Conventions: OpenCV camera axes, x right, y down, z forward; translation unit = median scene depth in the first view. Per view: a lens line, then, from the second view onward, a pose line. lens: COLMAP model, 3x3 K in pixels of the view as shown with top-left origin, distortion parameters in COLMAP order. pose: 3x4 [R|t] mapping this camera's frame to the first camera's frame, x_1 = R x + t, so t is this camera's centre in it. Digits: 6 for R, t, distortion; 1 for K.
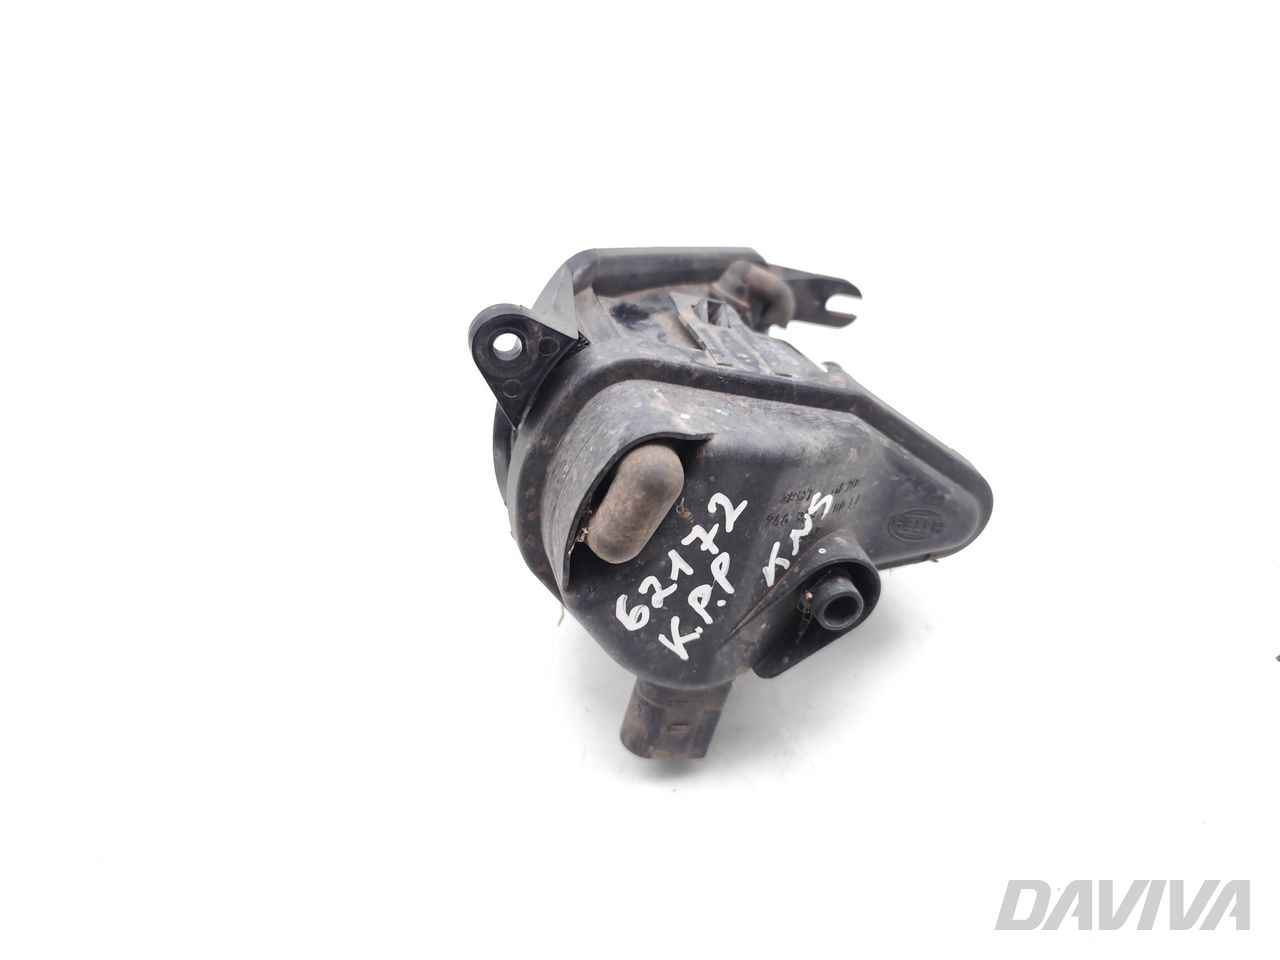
lens RADIAL K [[858.7, 0, 638.3], [0, 858.7, 480.8], [0, 0, 1]] dist [0.000769, 0.000031]
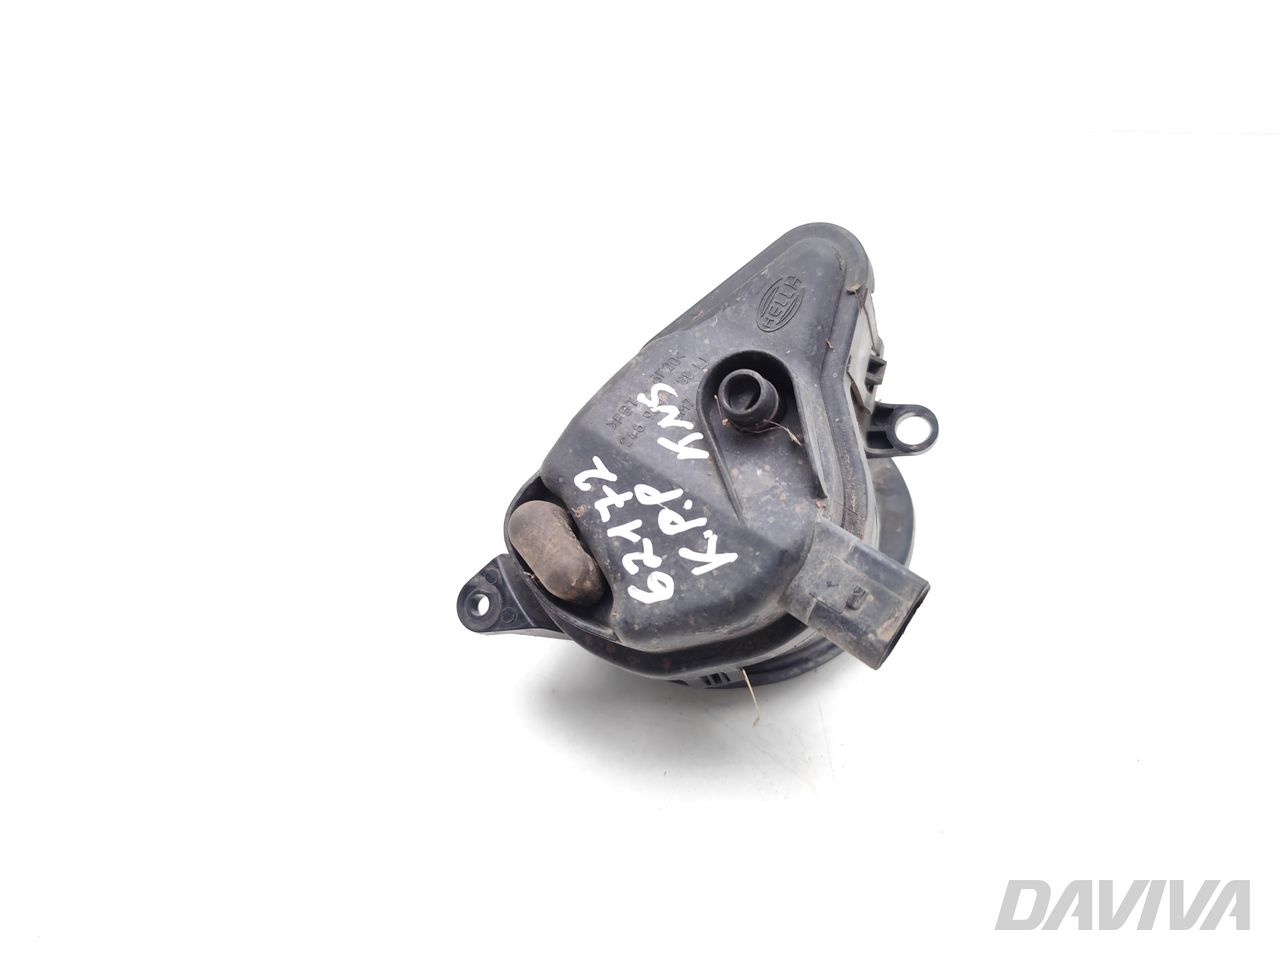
lens RADIAL K [[858.7, 0, 640.8], [0, 858.7, 478.7], [0, 0, 1]] dist [0.000769, 0.000031]
pose [[0.255262, -0.961243, -0.104175, 0.224598], [0.582911, 0.238959, -0.776604, 0.922071], [0.771399, 0.137512, 0.621316, 0.323846]]
